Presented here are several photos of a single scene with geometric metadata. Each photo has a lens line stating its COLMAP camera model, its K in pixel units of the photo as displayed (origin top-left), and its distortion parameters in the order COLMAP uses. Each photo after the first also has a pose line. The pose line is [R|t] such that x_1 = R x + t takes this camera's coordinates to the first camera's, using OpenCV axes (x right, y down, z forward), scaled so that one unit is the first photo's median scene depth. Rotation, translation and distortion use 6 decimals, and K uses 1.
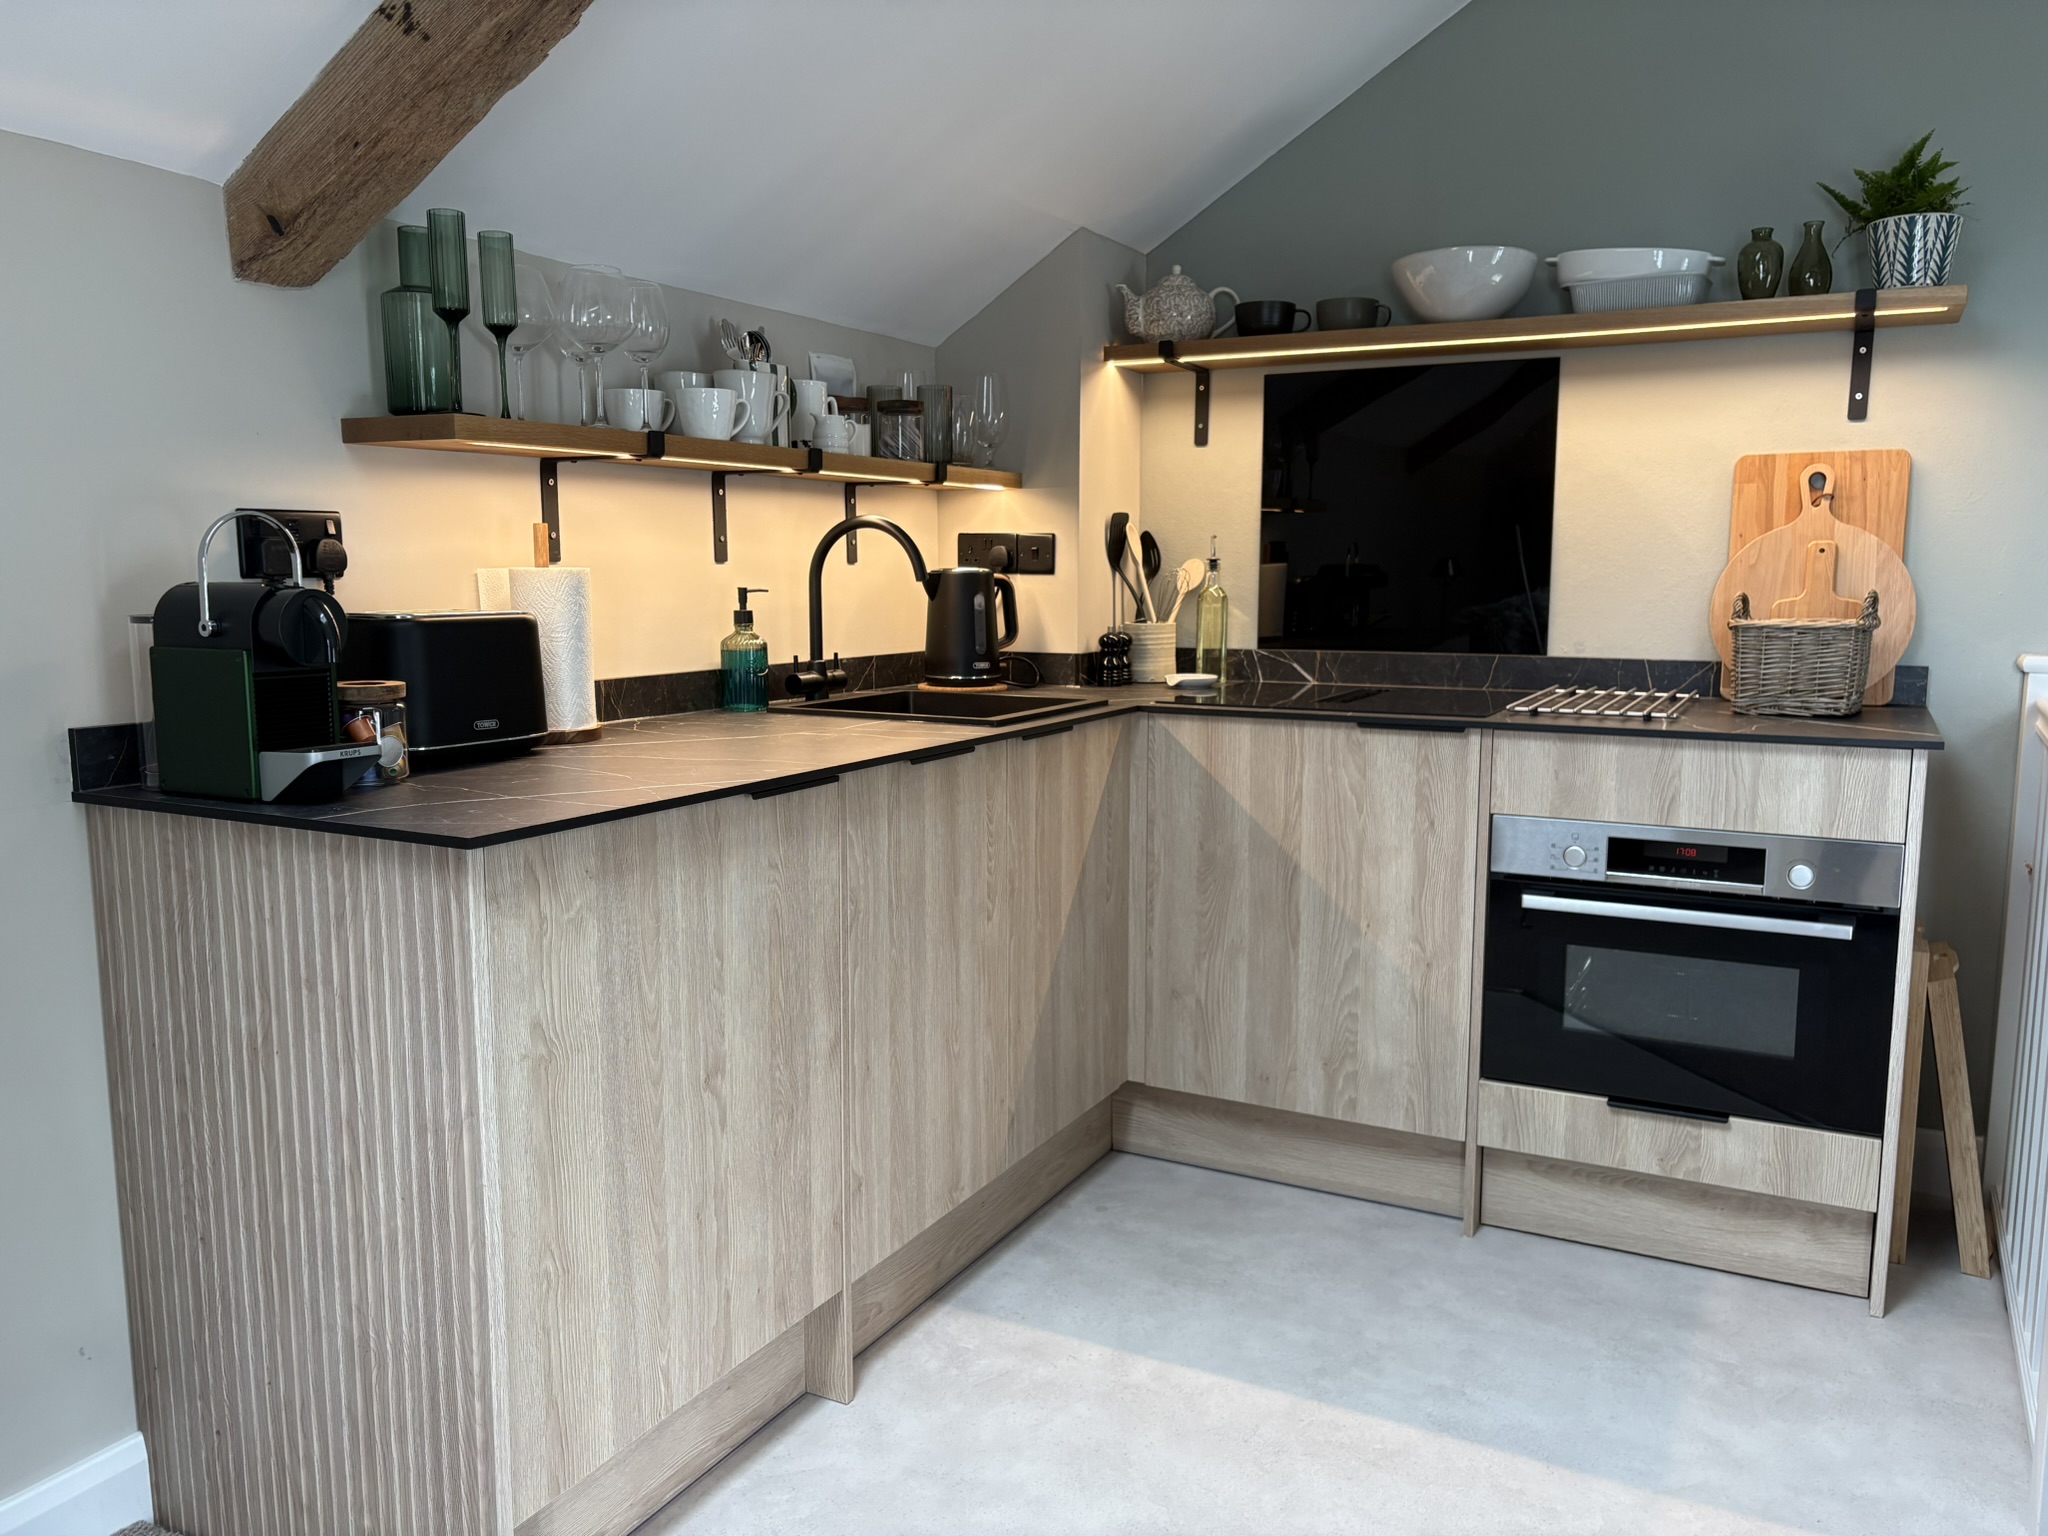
lens RADIAL K [[1562.1, 0, 1028.9], [0, 1562.1, 775.8], [0, 0, 1]] dist [0.045891, -0.049883]
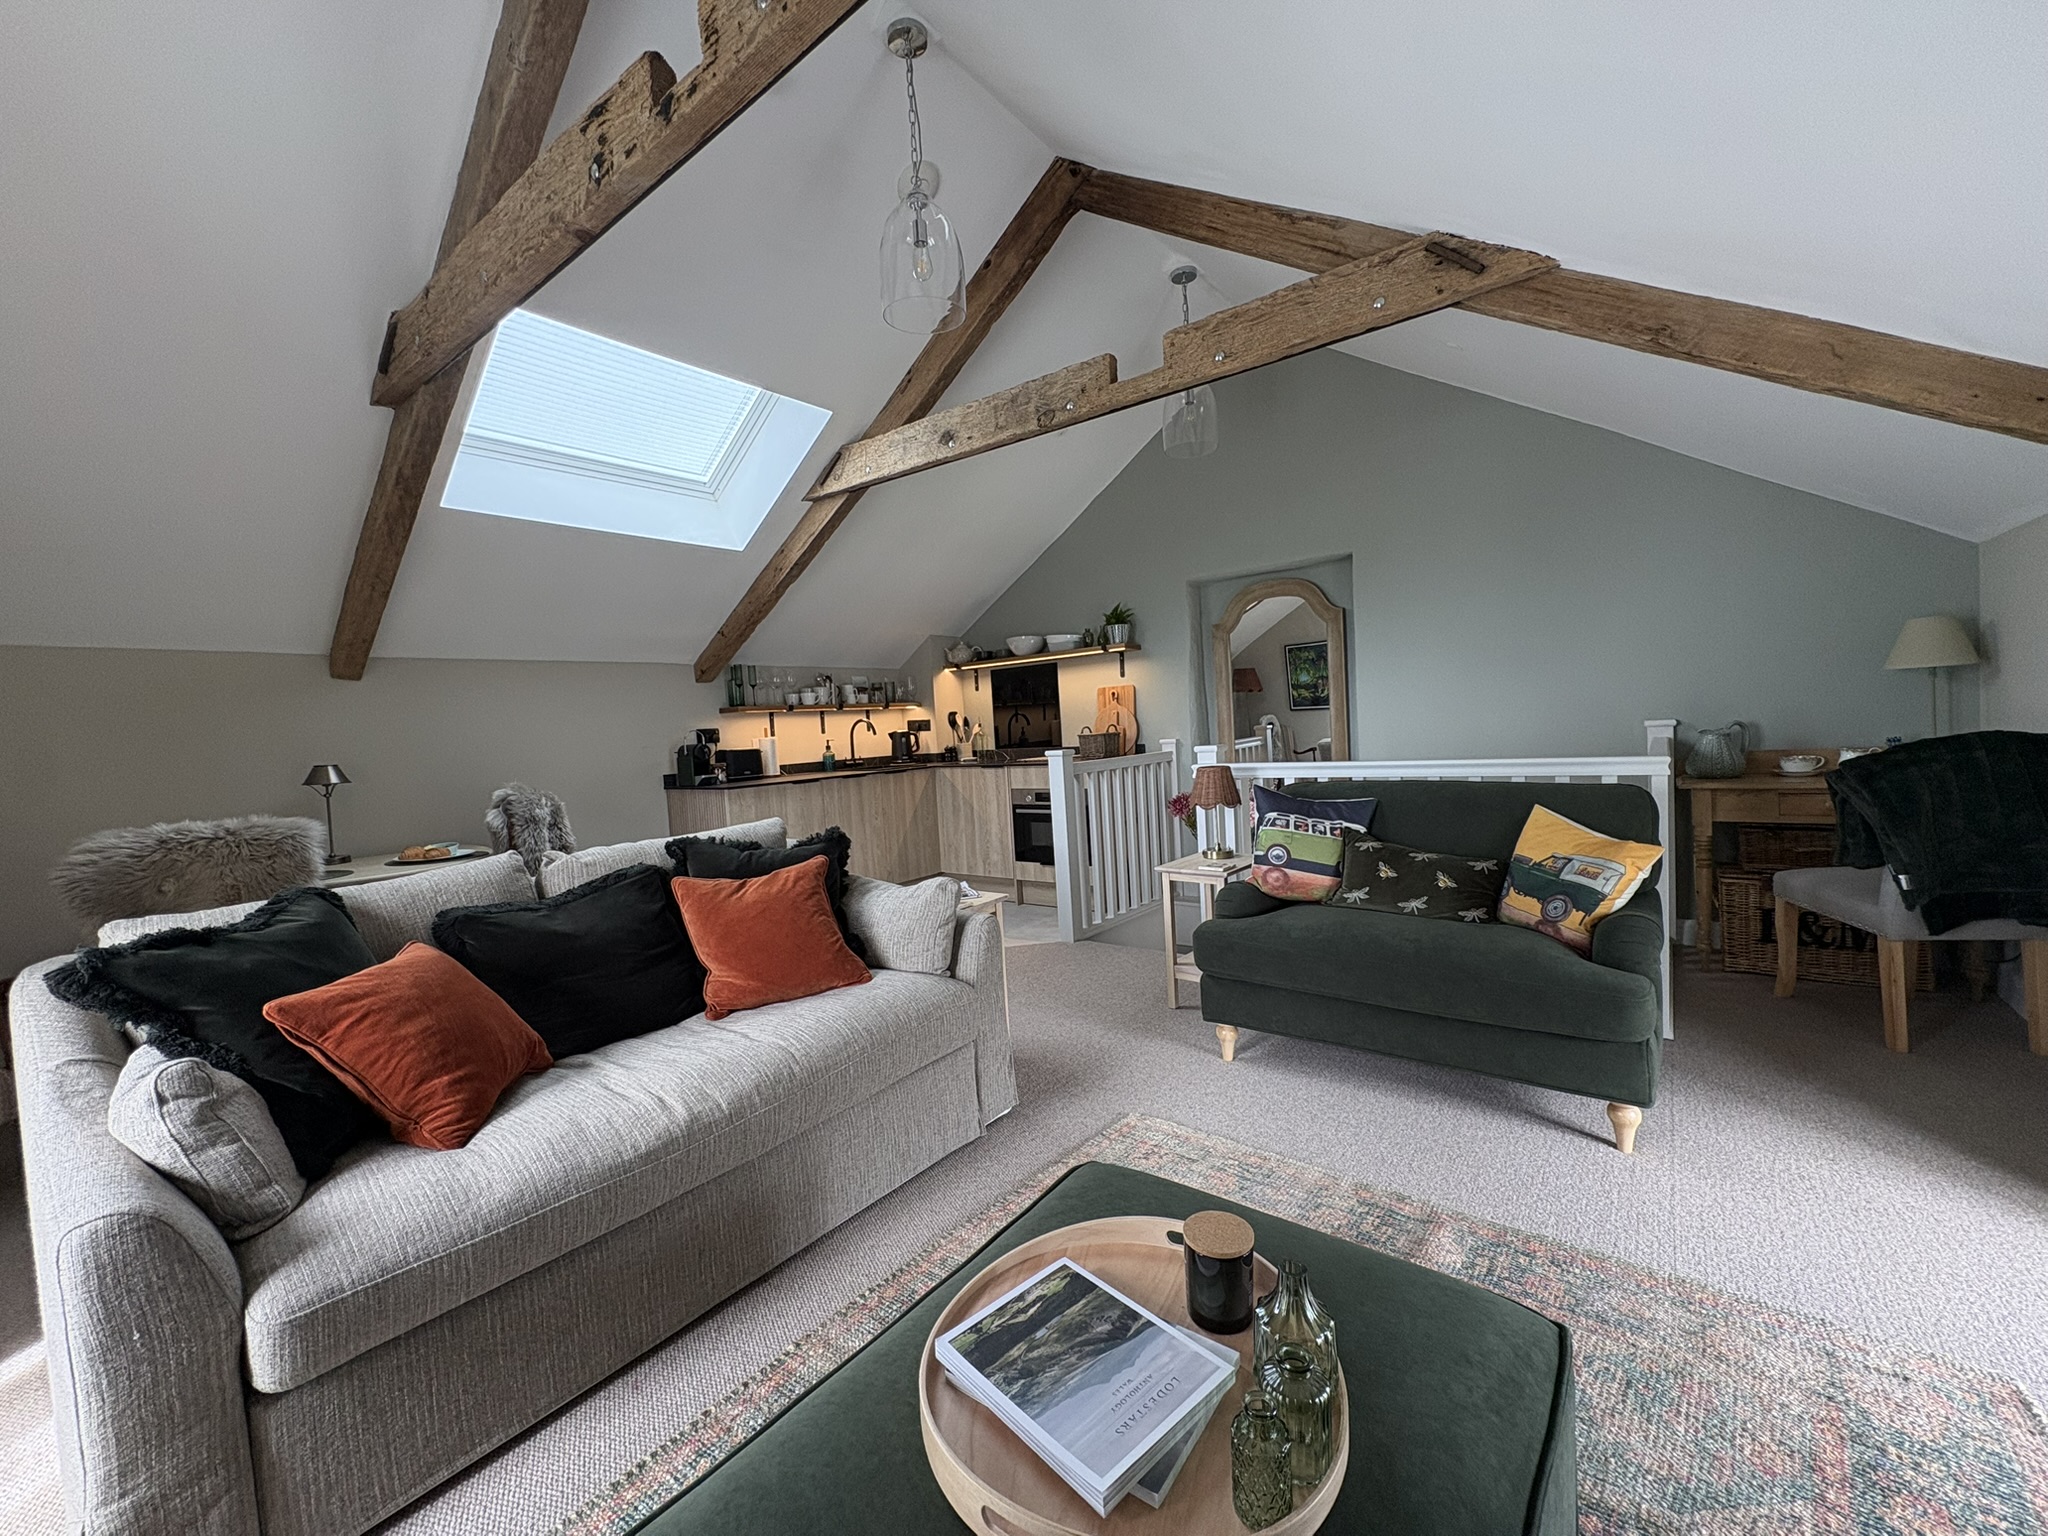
lens RADIAL K [[814.3, 0, 1021.6], [0, 814.3, 771.3], [0, 0, 1]] dist [-0.010269, 0.001240]
pose [[0.982602, -0.047799, -0.179470, 0.621761], [0.033967, 0.996266, -0.079373, 0.128170], [0.182594, 0.071897, 0.980556, -0.848391]]
